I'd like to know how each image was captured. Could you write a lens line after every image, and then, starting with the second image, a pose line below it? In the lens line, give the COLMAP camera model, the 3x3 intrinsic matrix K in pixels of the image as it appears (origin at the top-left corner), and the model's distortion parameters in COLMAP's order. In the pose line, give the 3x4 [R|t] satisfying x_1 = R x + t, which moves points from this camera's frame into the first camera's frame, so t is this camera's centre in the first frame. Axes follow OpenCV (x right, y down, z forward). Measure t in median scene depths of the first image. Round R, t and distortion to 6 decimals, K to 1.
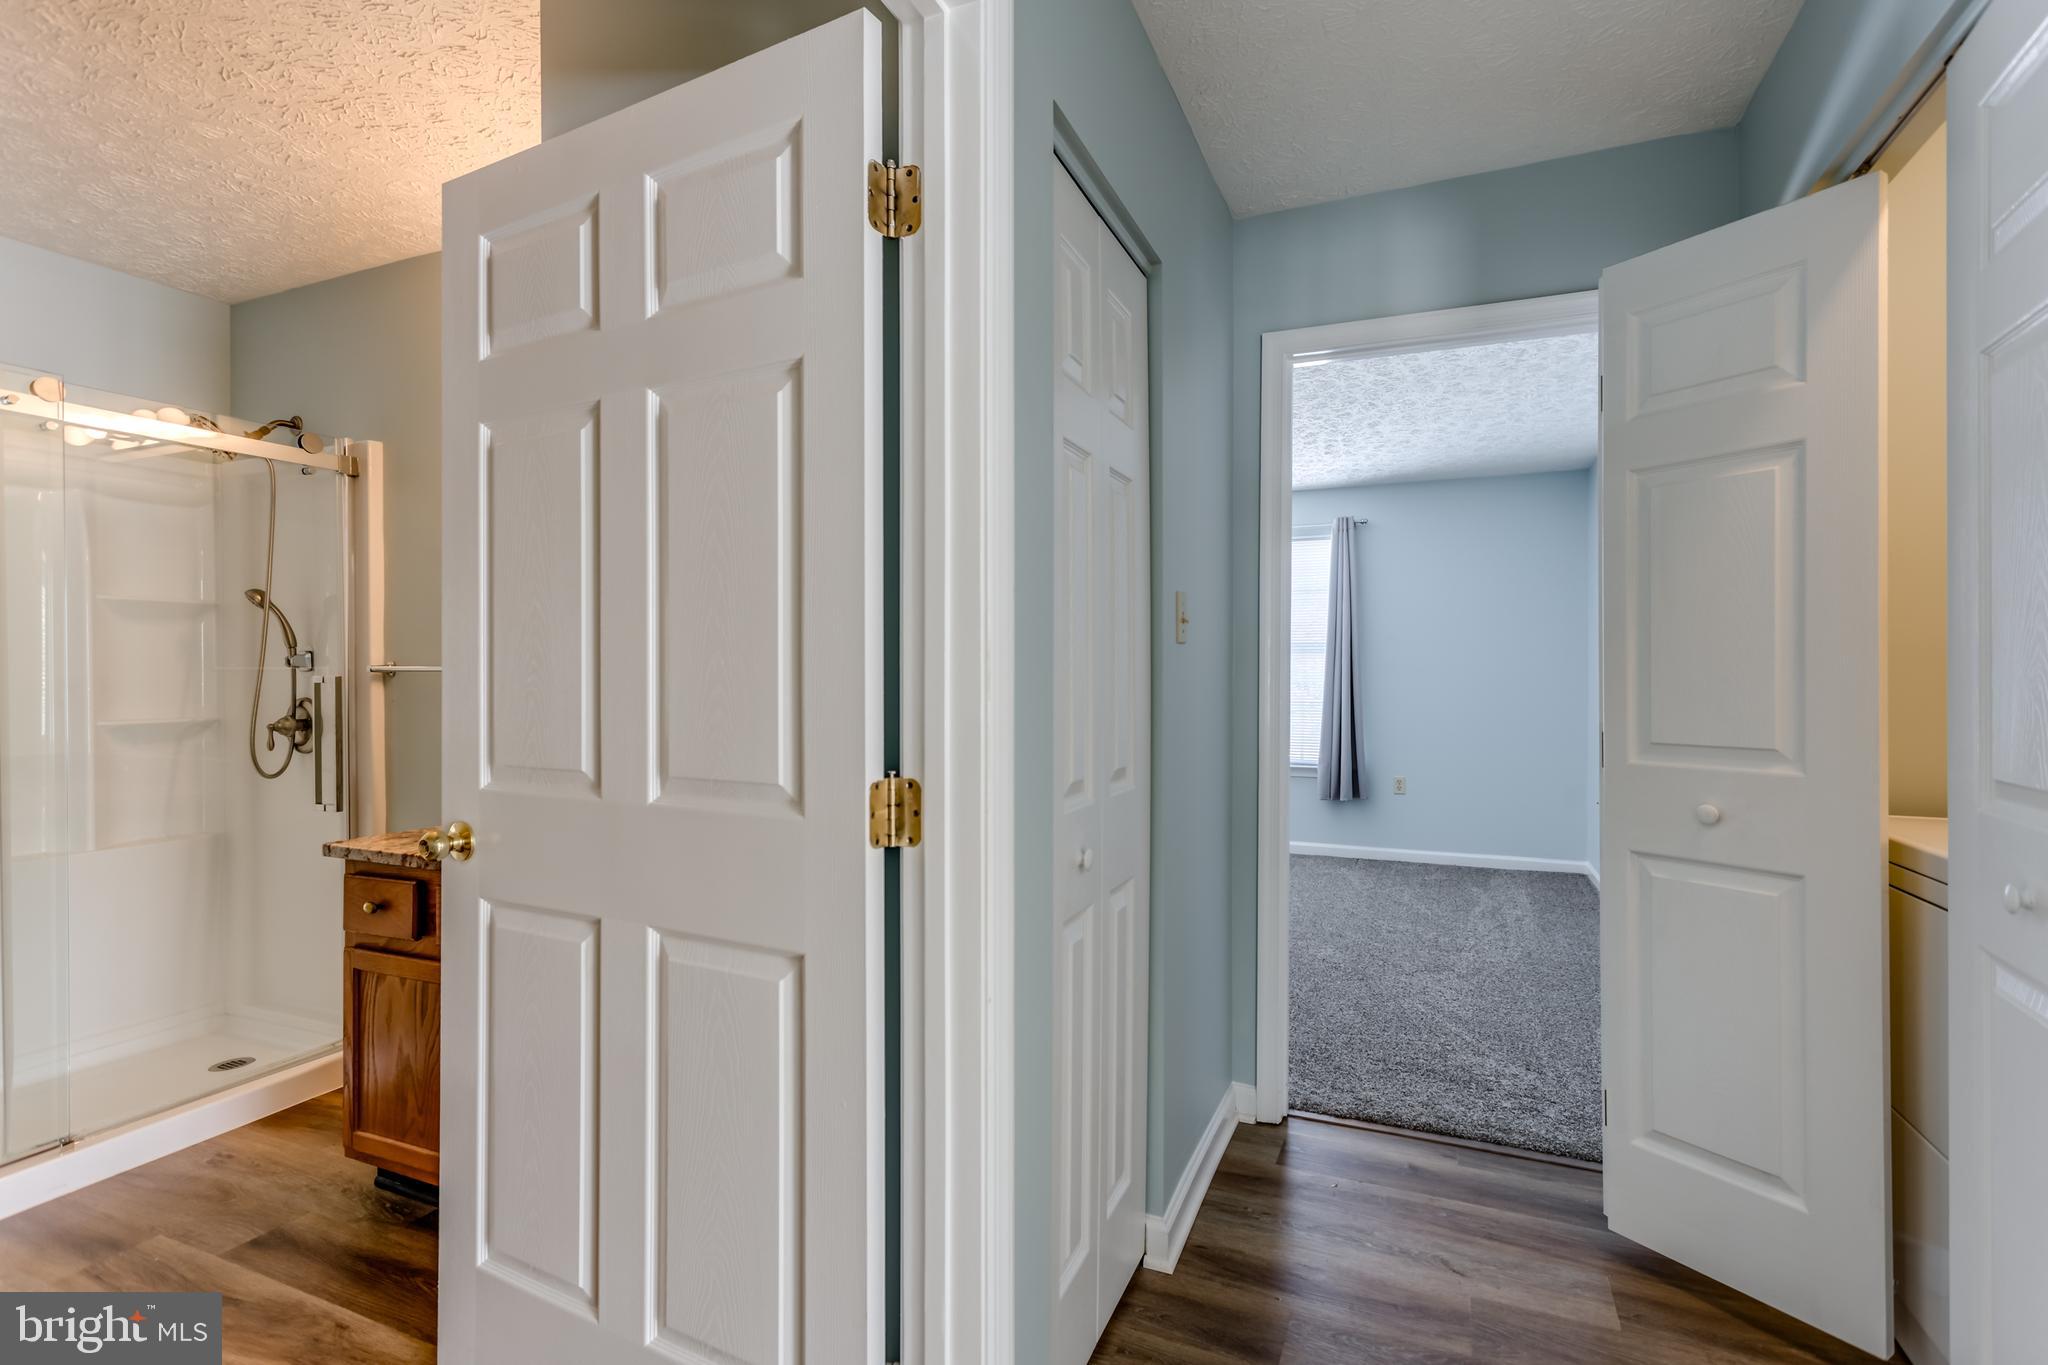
lens RADIAL K [[956.1, 0, 1023.7], [0, 956.1, 678.8], [0, 0, 1]] dist [0.006283, -0.001182]
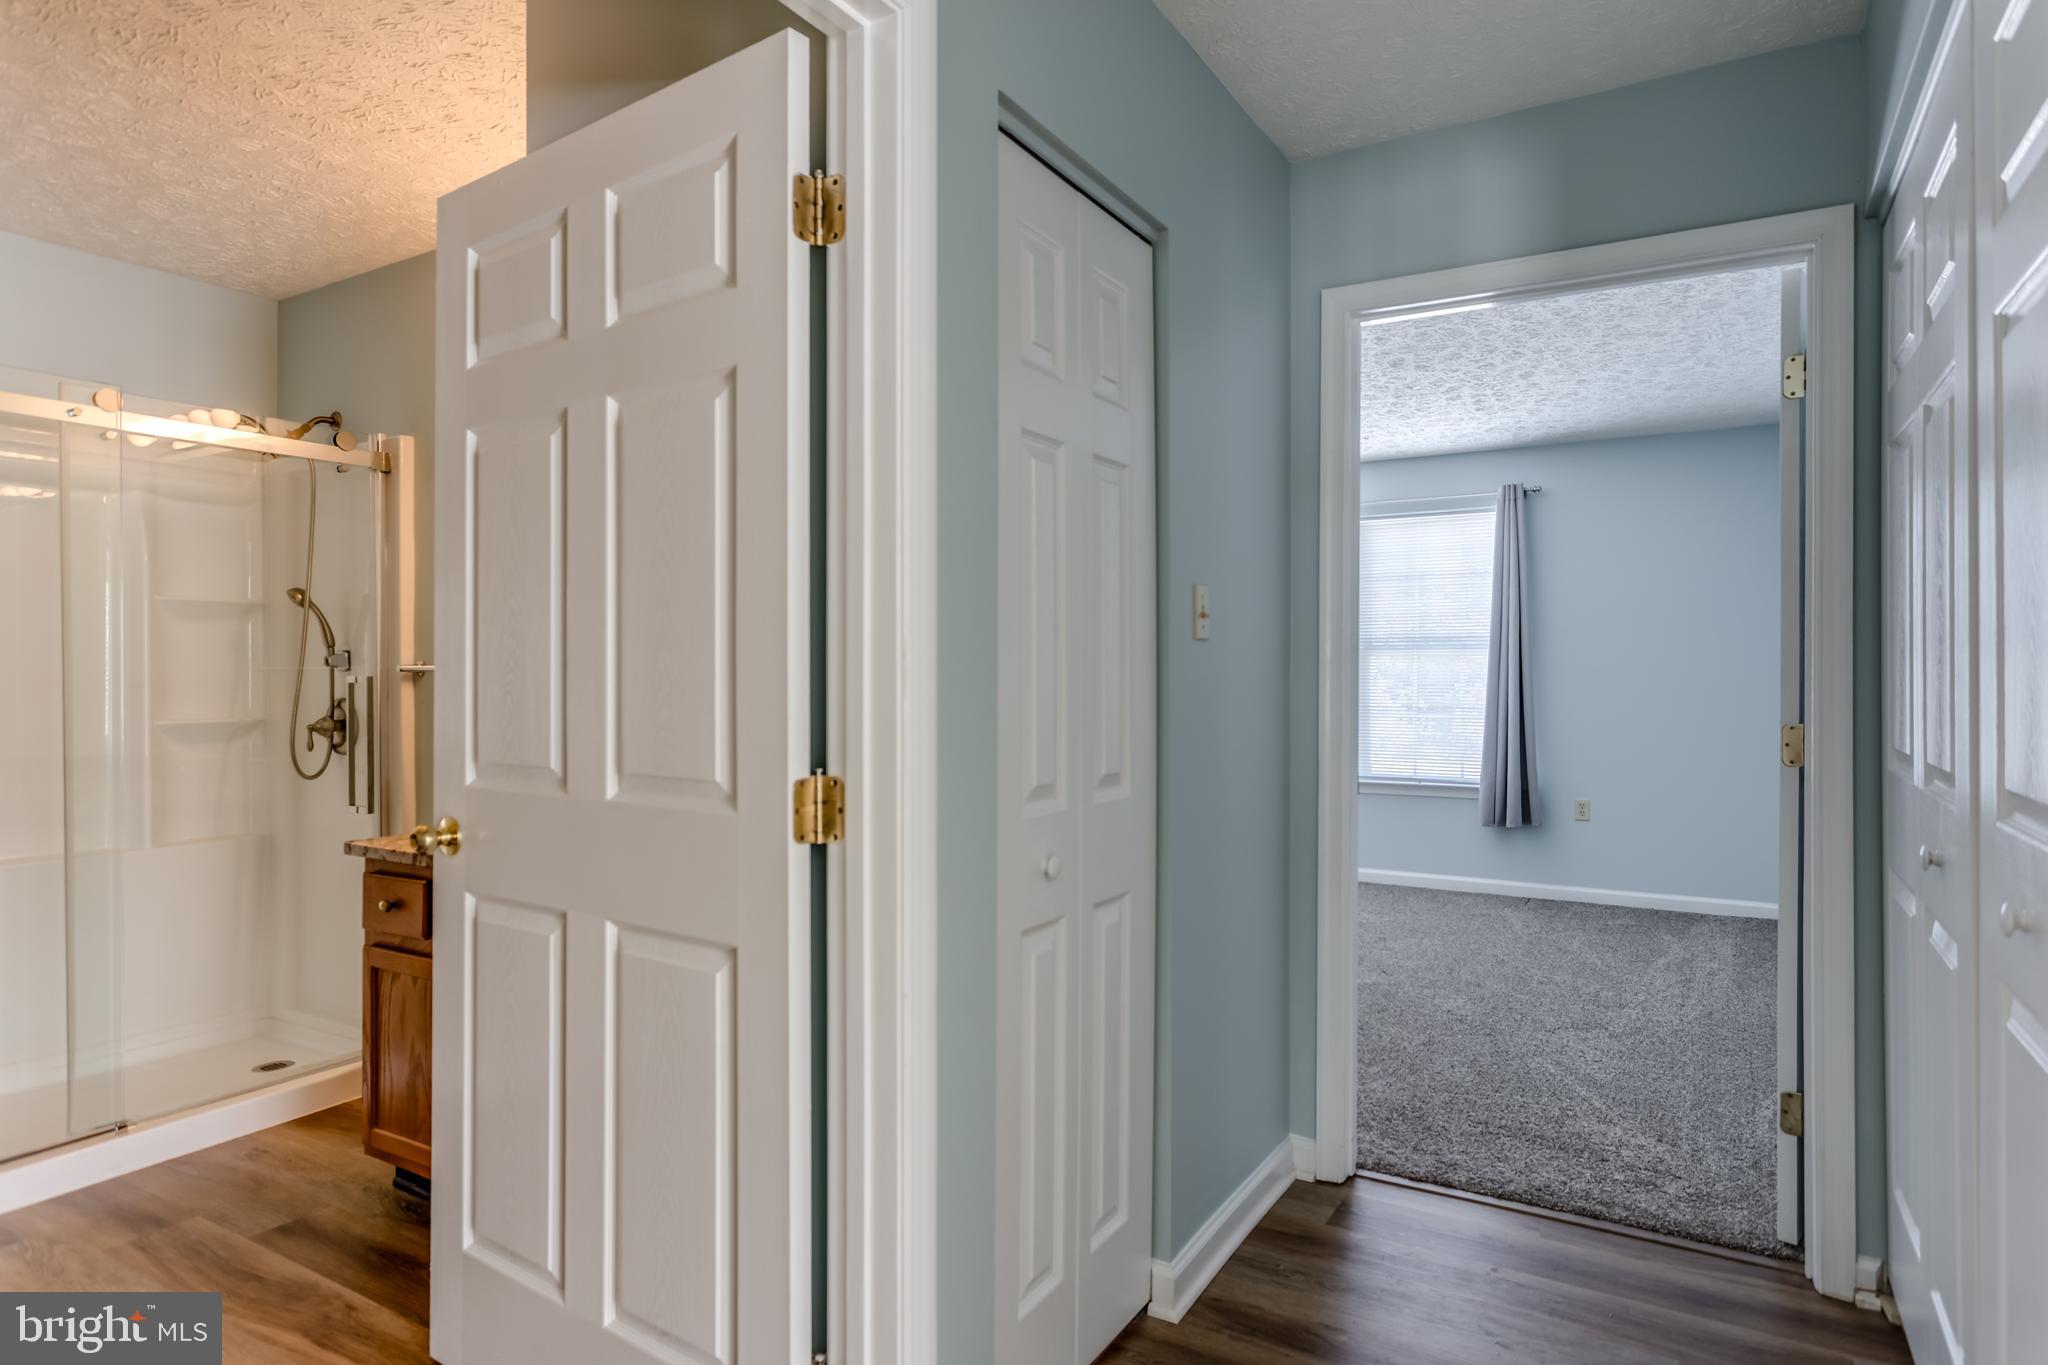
lens RADIAL K [[1146.1, 0, 1025.8], [0, 1146.1, 674.6], [0, 0, 1]] dist [-0.004858, 0.001840]
pose [[0.991695, 0.000029, -0.128608, 0.146603], [-0.000643, 0.999989, -0.004729, 0.001287], [0.128607, 0.004773, 0.991684, -0.110970]]
